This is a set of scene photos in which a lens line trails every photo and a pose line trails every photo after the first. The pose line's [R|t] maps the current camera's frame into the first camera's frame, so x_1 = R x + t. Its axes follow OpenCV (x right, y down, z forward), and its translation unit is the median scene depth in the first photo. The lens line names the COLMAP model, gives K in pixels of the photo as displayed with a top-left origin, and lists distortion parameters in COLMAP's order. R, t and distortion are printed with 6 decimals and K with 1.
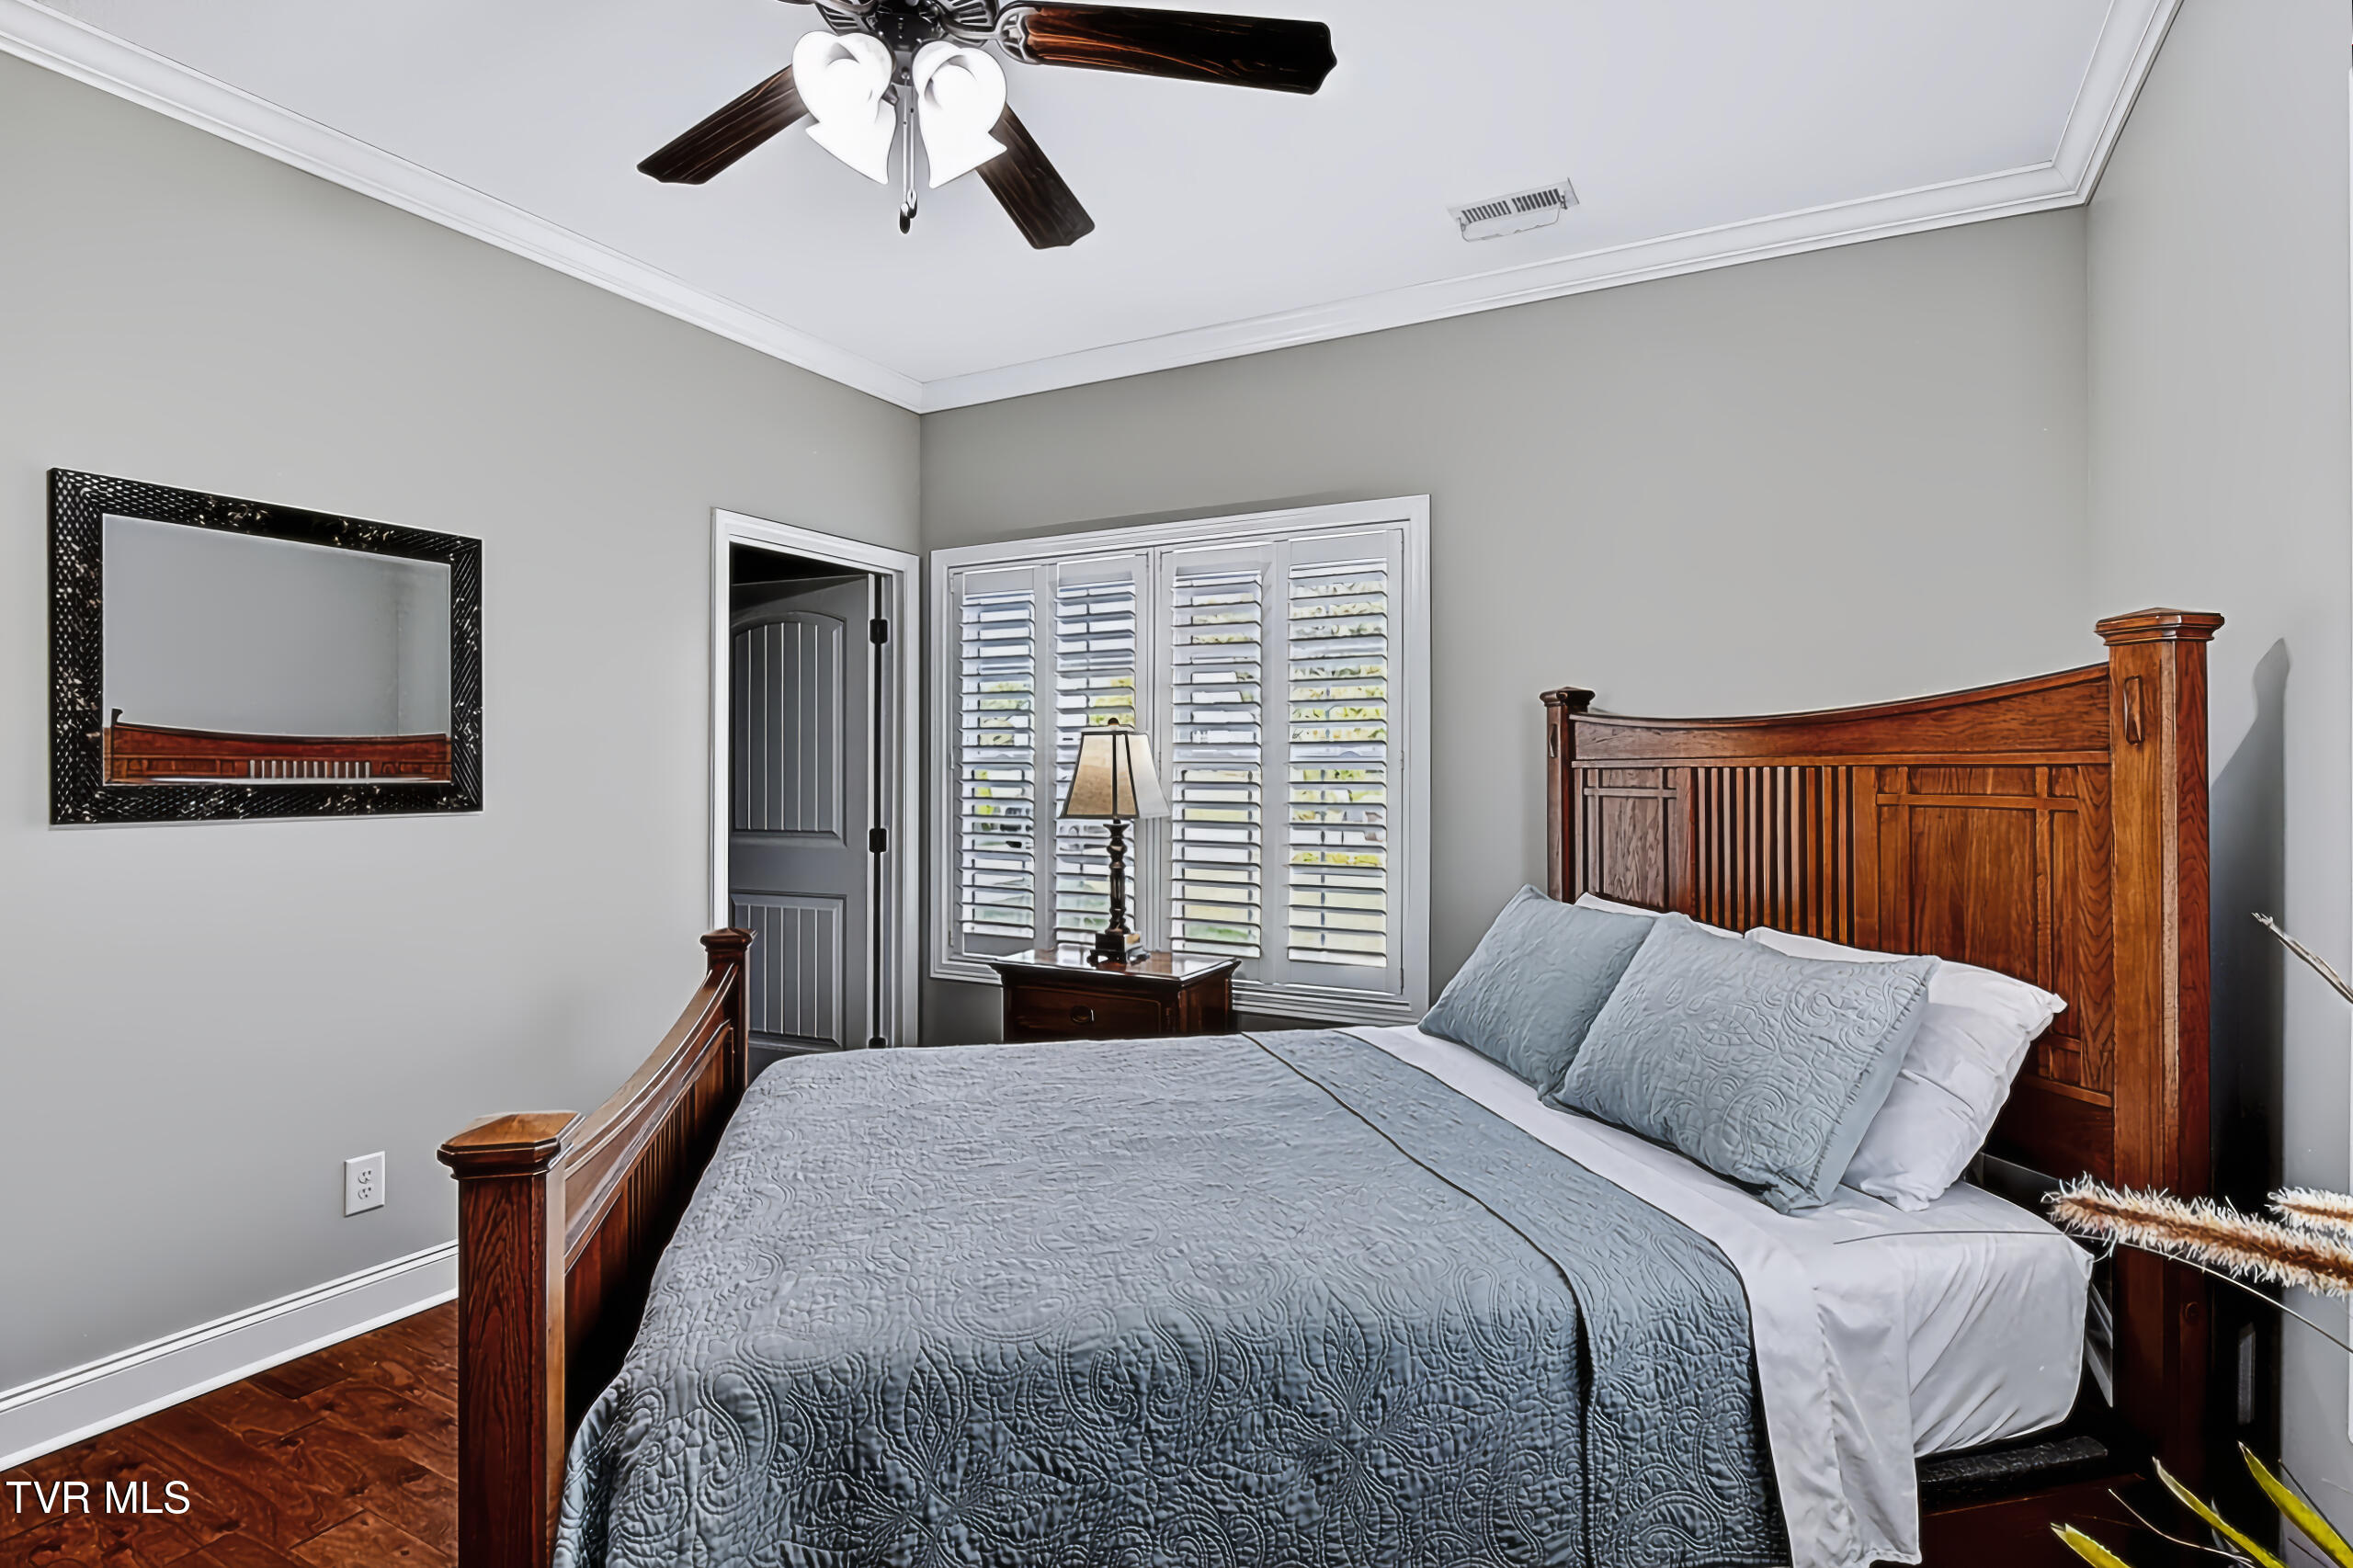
lens RADIAL K [[1185.0, 0, 1169.6], [0, 1185.0, 774.9], [0, 0, 1]] dist [-0.004934, -0.000193]
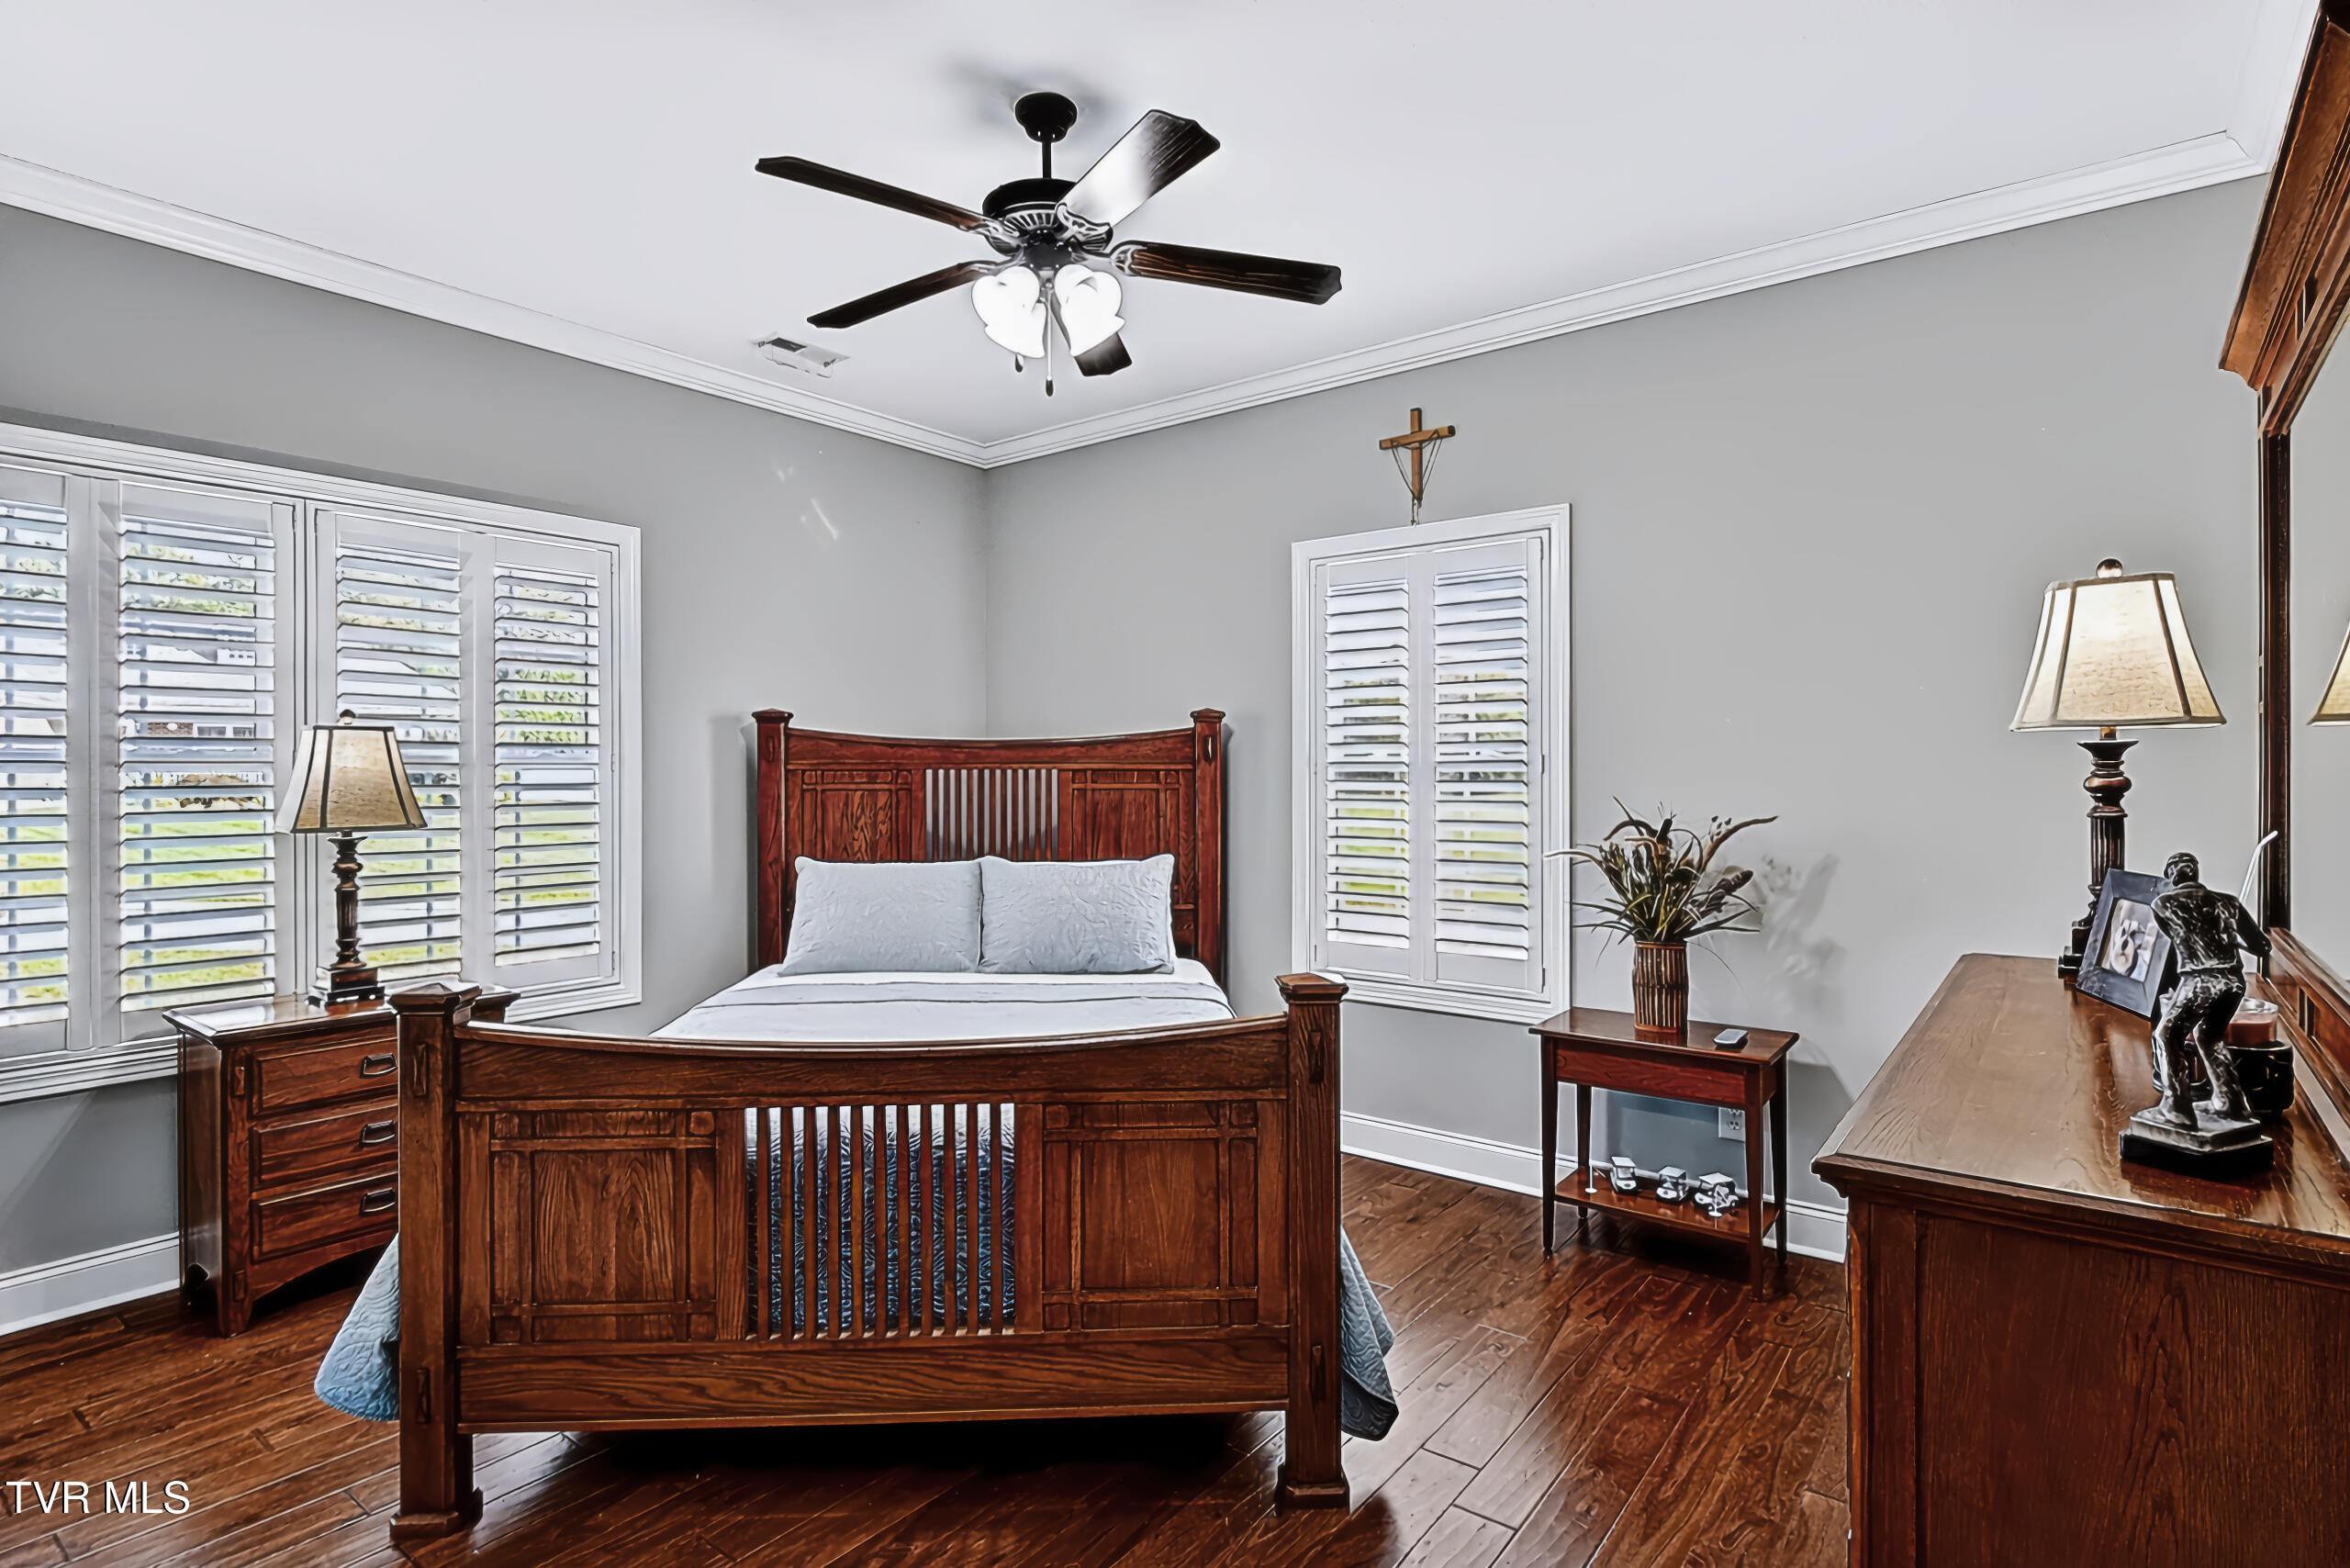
lens RADIAL K [[1183.6, 0, 1168.1], [0, 1183.6, 774.9], [0, 0, 1]] dist [-0.004934, -0.000193]
pose [[0.173226, -0.004834, 0.984870, -1.063474], [0.002745, 0.999986, 0.004425, -0.005912], [-0.984878, 0.001937, 0.173237, 0.403405]]
